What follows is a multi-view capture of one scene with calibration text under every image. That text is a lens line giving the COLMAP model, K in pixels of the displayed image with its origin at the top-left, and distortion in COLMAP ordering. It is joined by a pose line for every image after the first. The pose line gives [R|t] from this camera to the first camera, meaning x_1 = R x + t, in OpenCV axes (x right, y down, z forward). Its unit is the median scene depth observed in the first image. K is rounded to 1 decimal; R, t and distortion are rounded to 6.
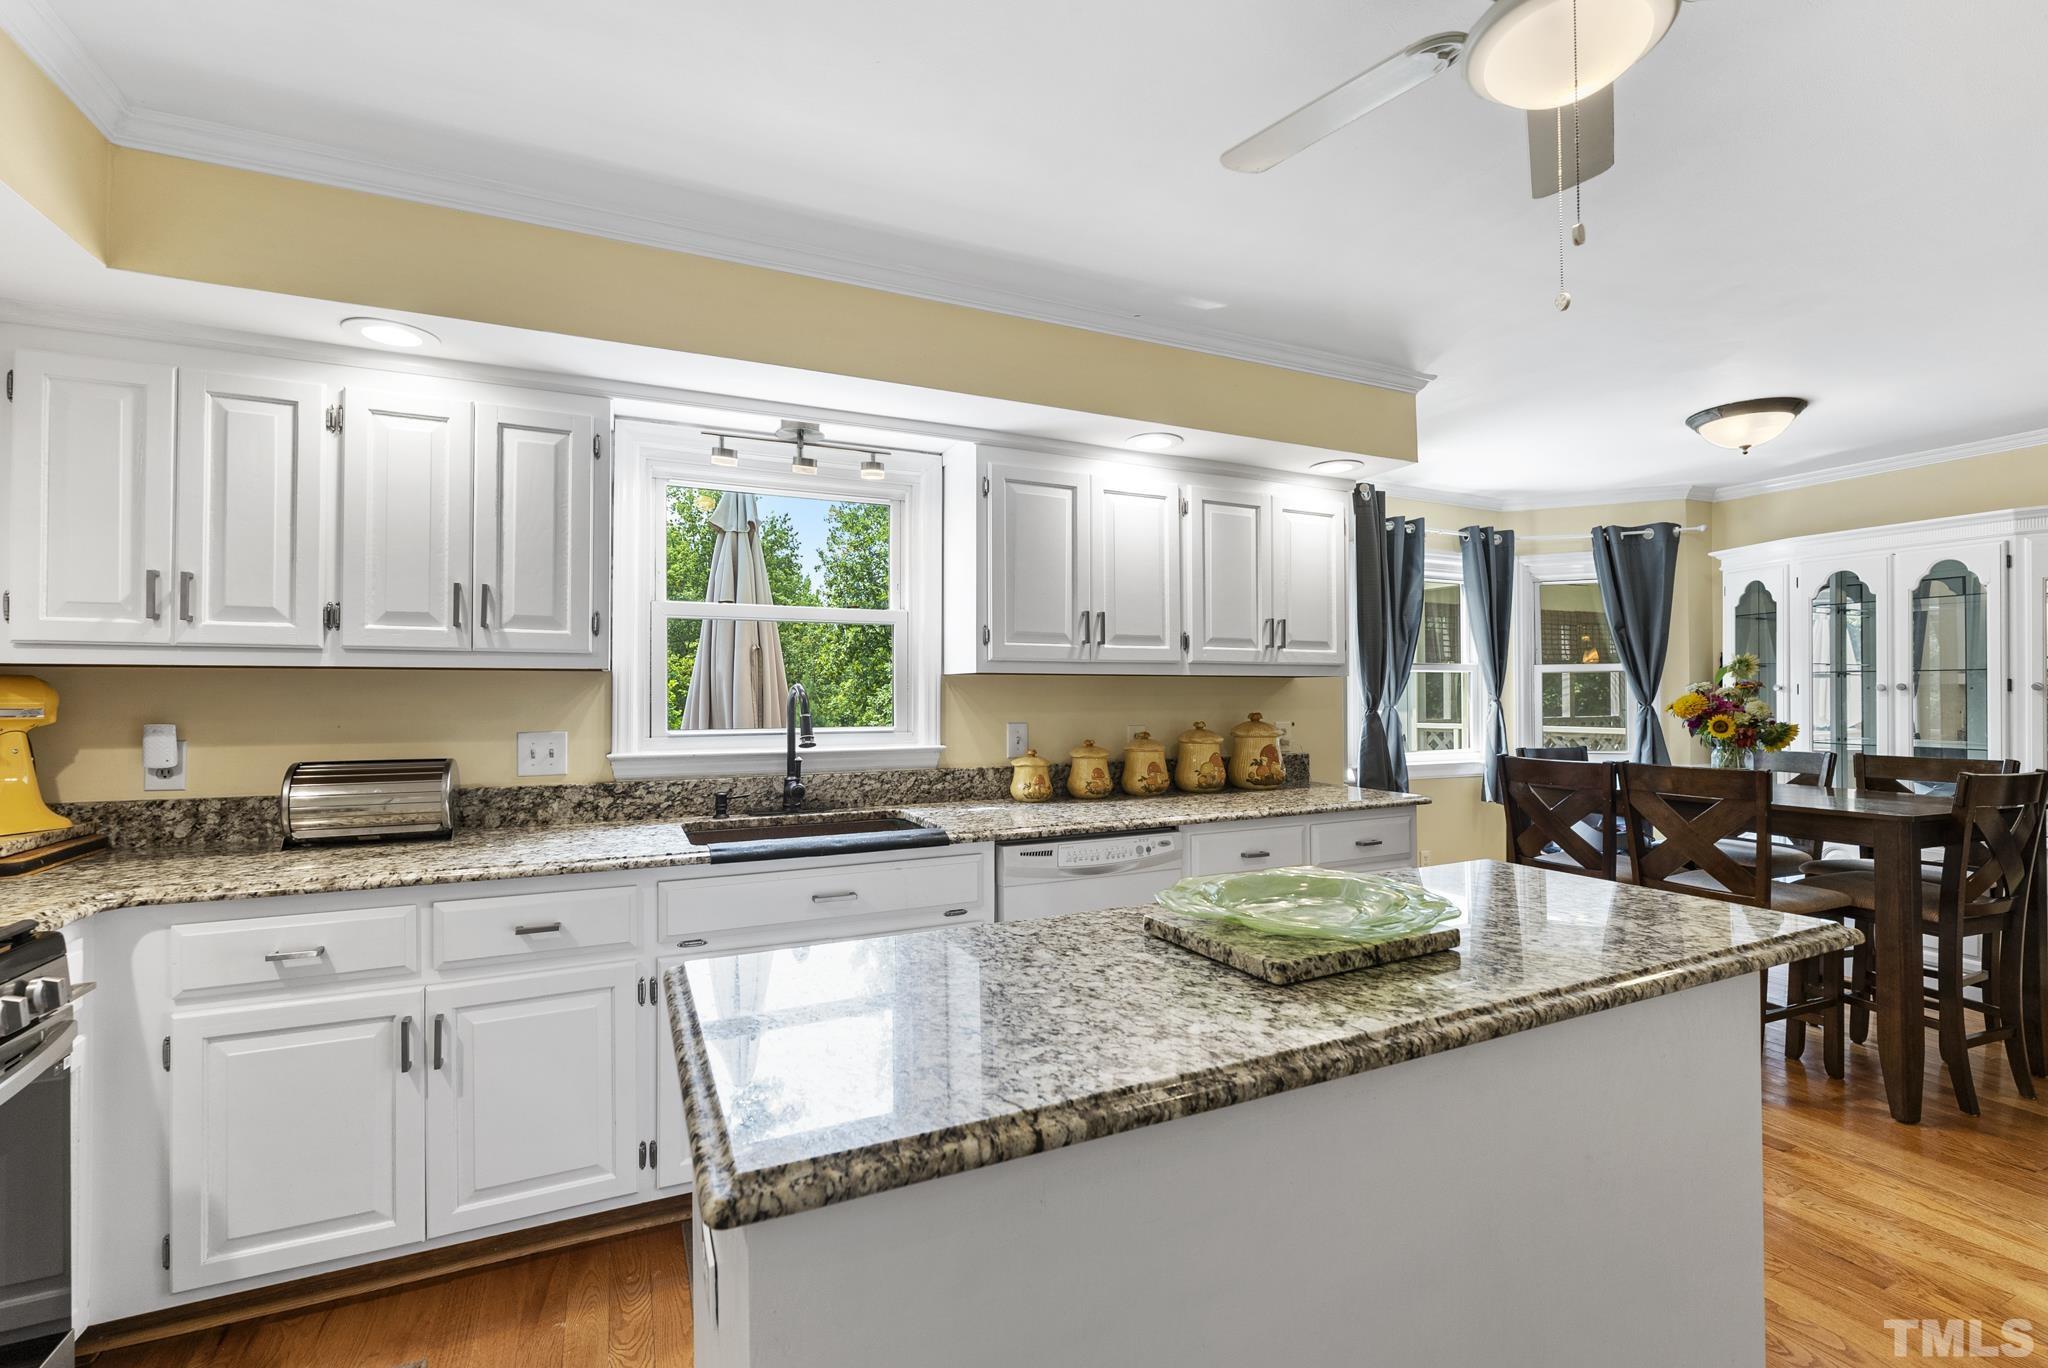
lens RADIAL K [[878.1, 0, 1016.1], [0, 878.1, 685.0], [0, 0, 1]] dist [-0.008096, 0.000043]
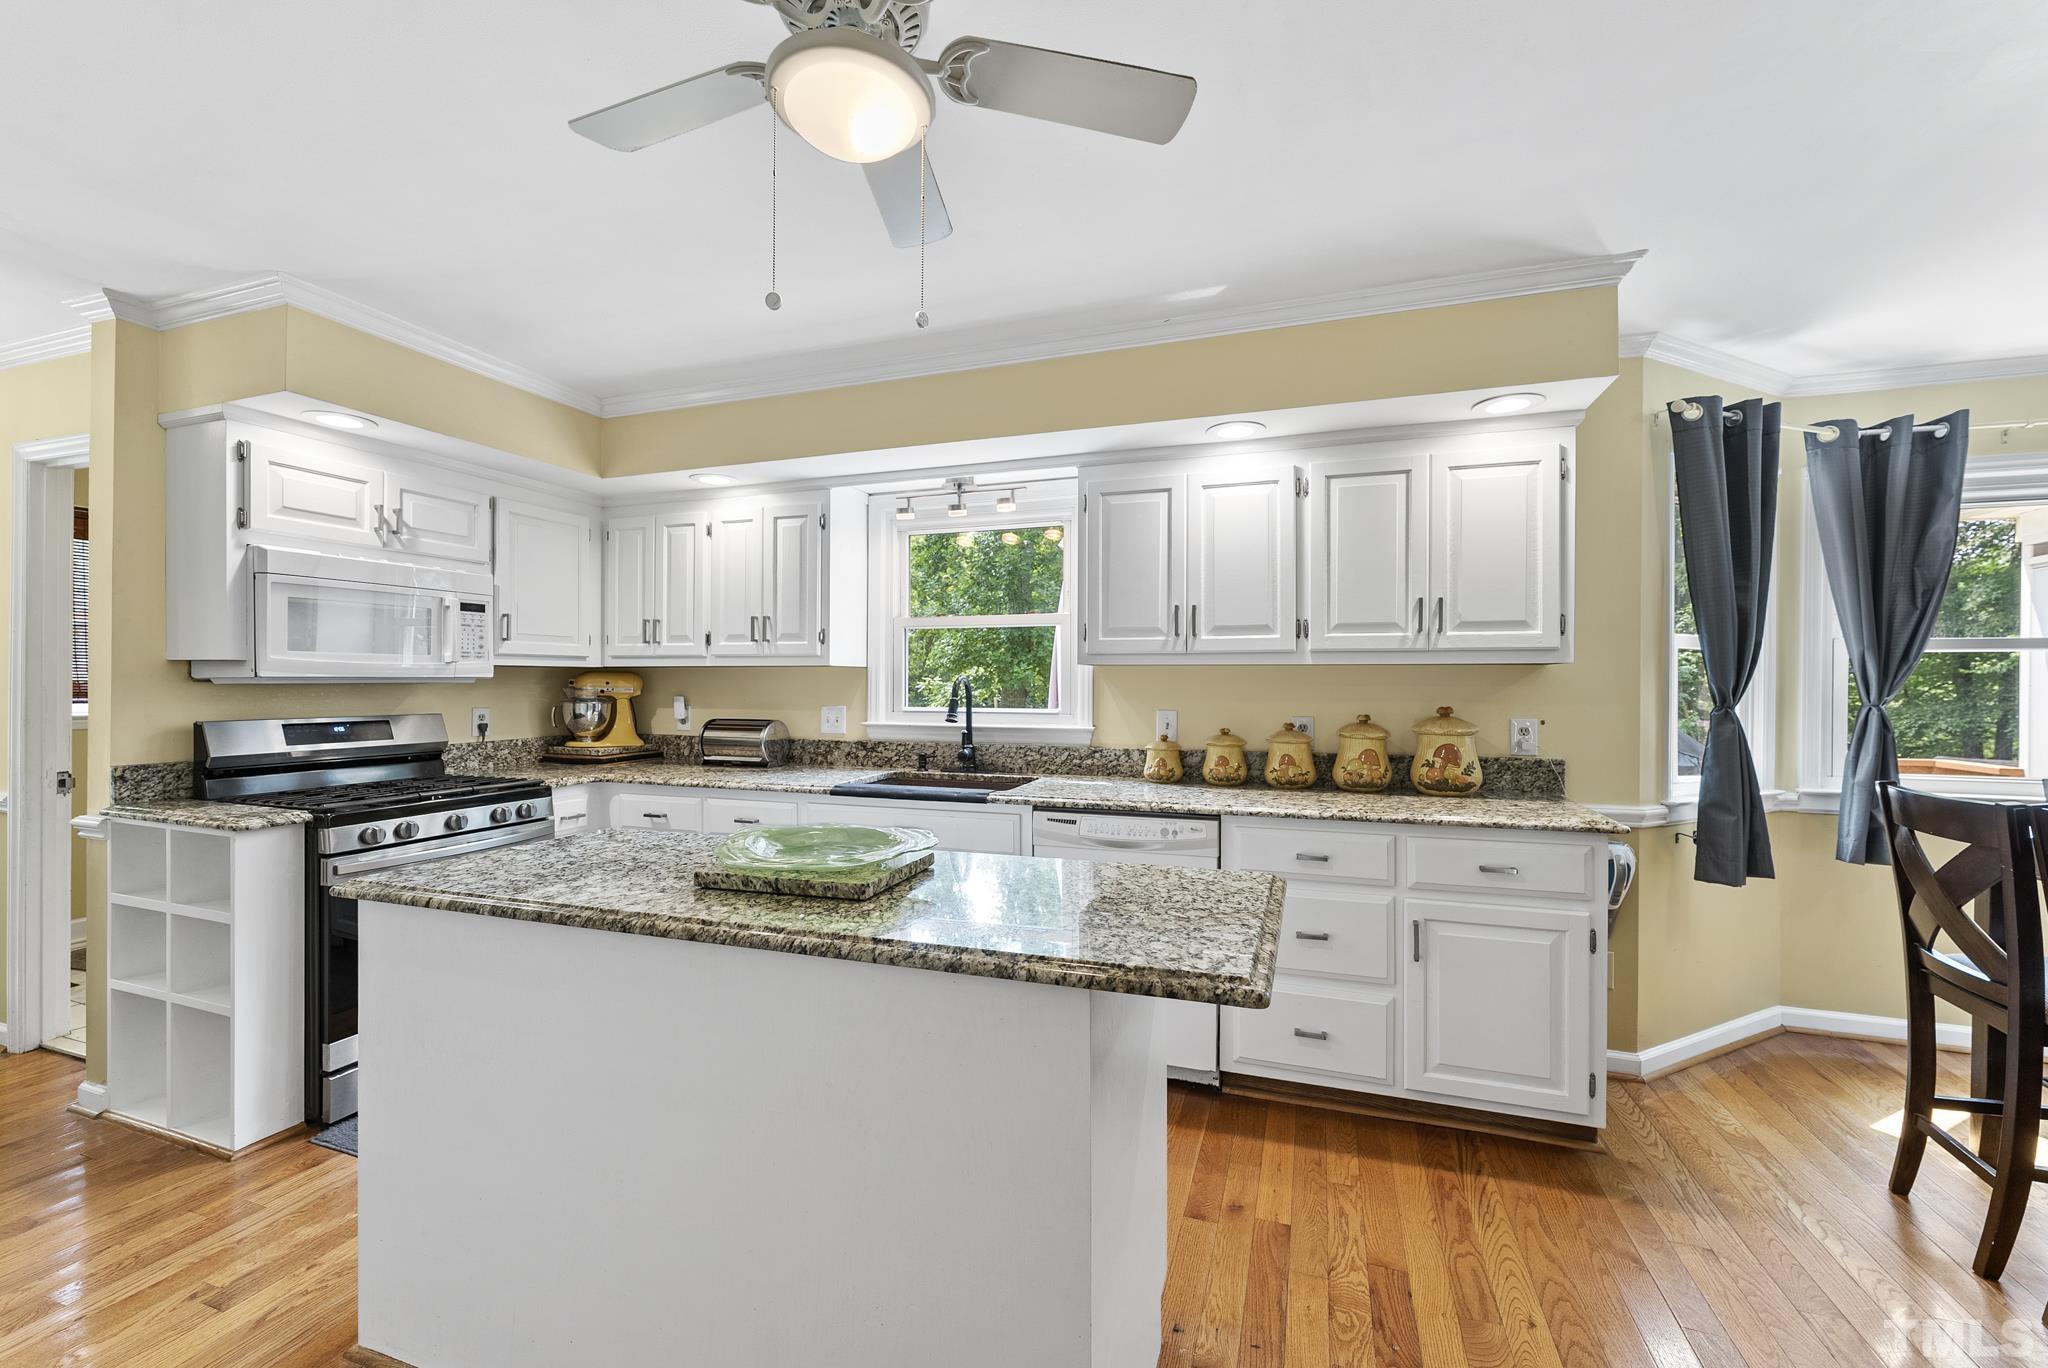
lens RADIAL K [[816.4, 0, 1017.6], [0, 816.4, 683.5], [0, 0, 1]] dist [-0.001435, 0.000320]
pose [[0.721262, 0.005443, -0.692641, 0.709162], [0.002912, 0.999936, 0.010890, -0.001322], [0.692656, -0.009872, 0.721200, 0.178950]]
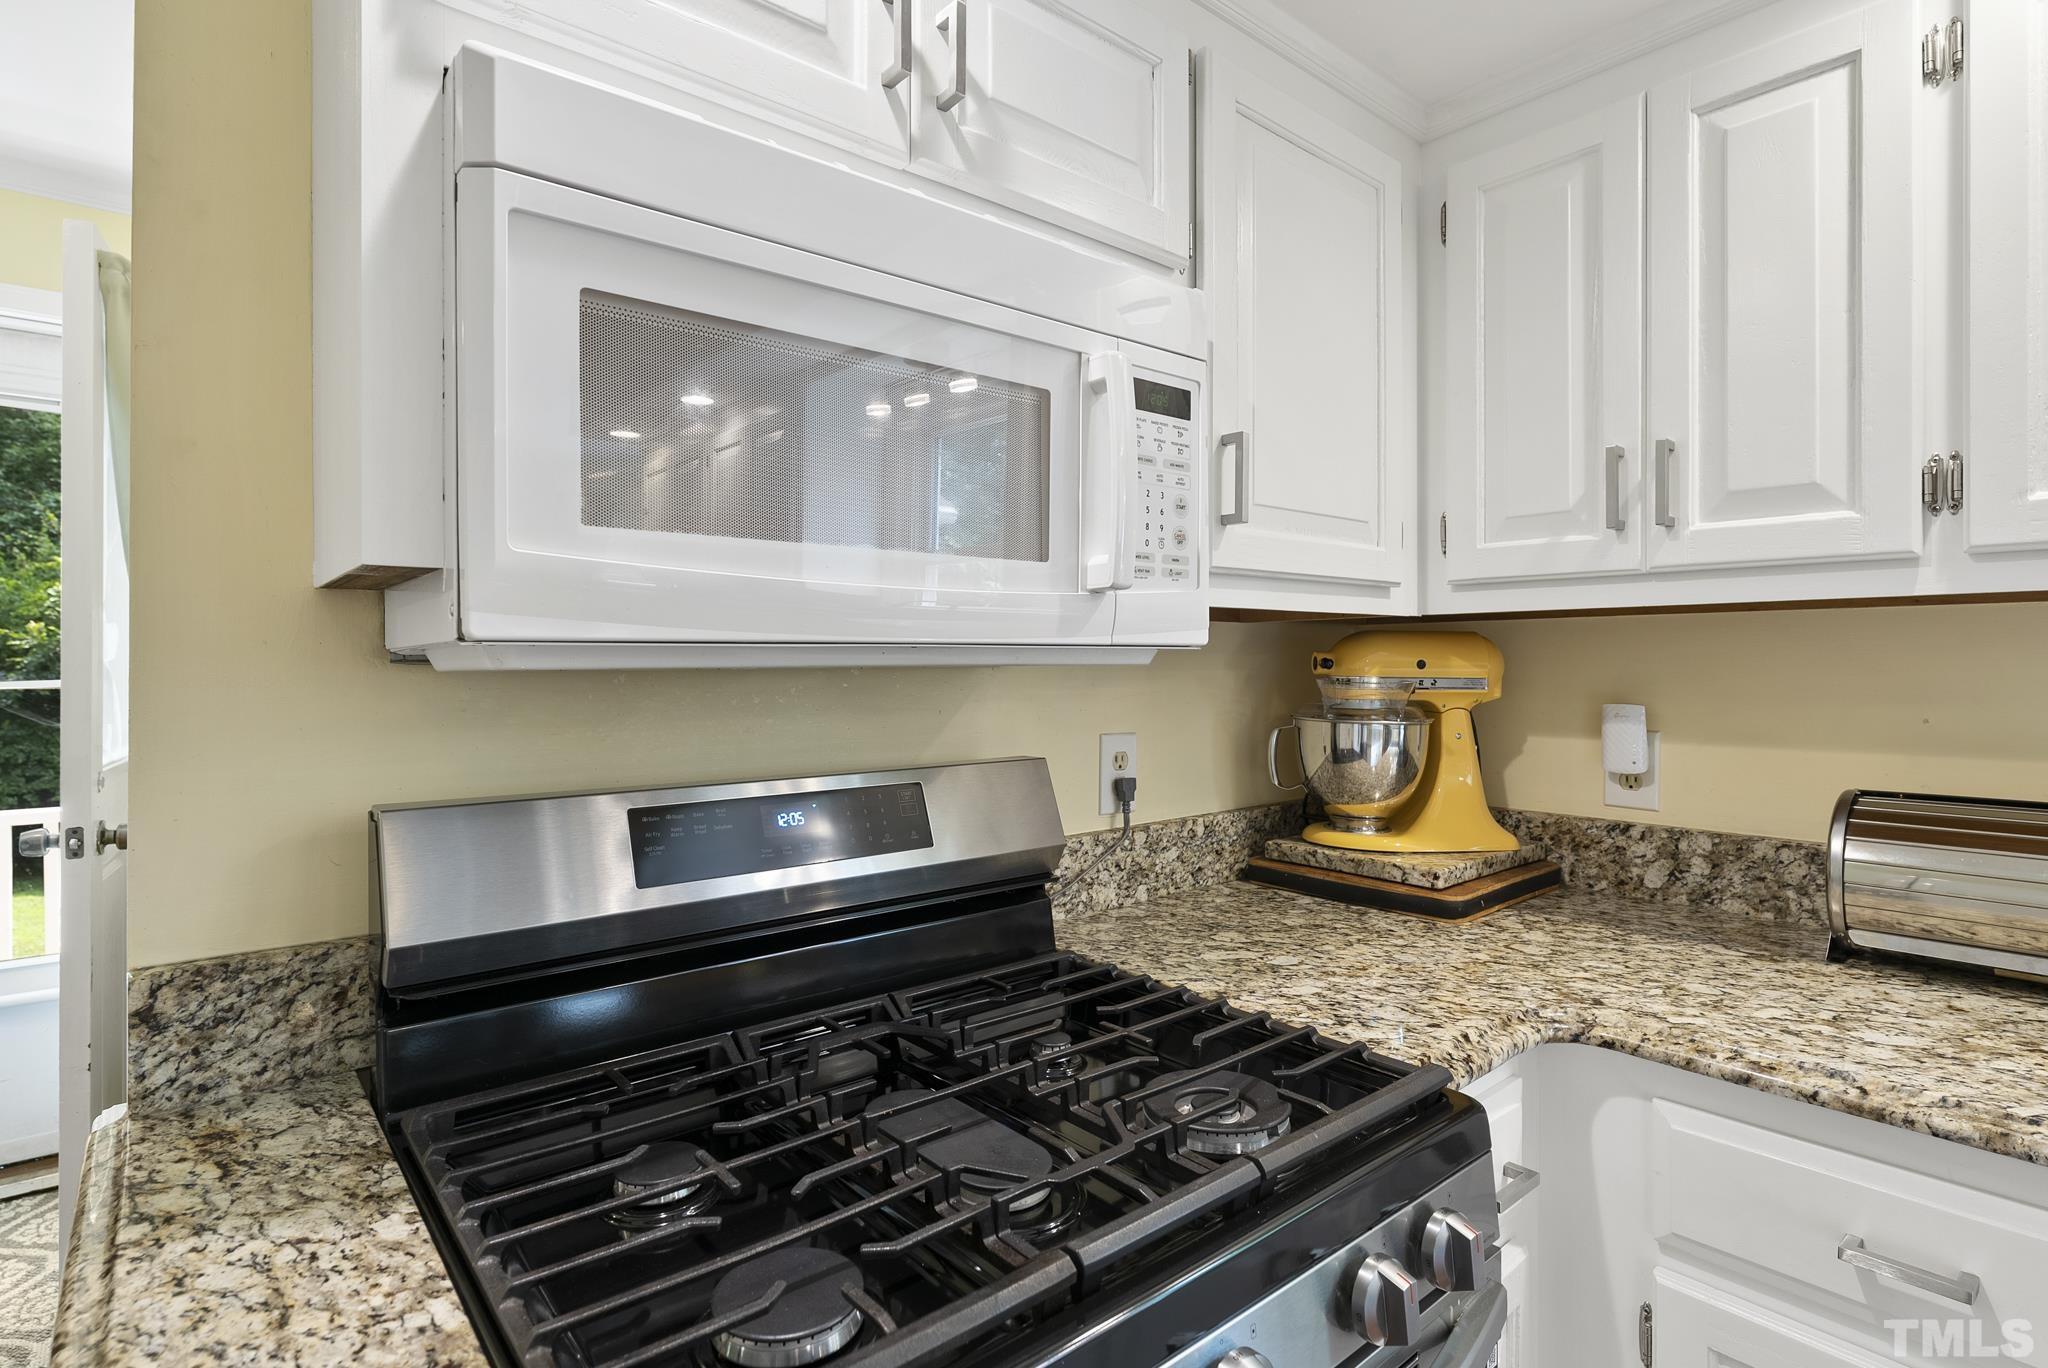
lens RADIAL K [[1019.8, 0, 1026.9], [0, 1019.8, 662.8], [0, 0, 1]] dist [-0.002433, 0.000249]
pose [[0.272735, 0.001146, -0.962089, -0.330272], [0.011262, 0.999927, 0.004383, 0.005648], [0.962023, -0.012031, 0.272702, 0.323617]]
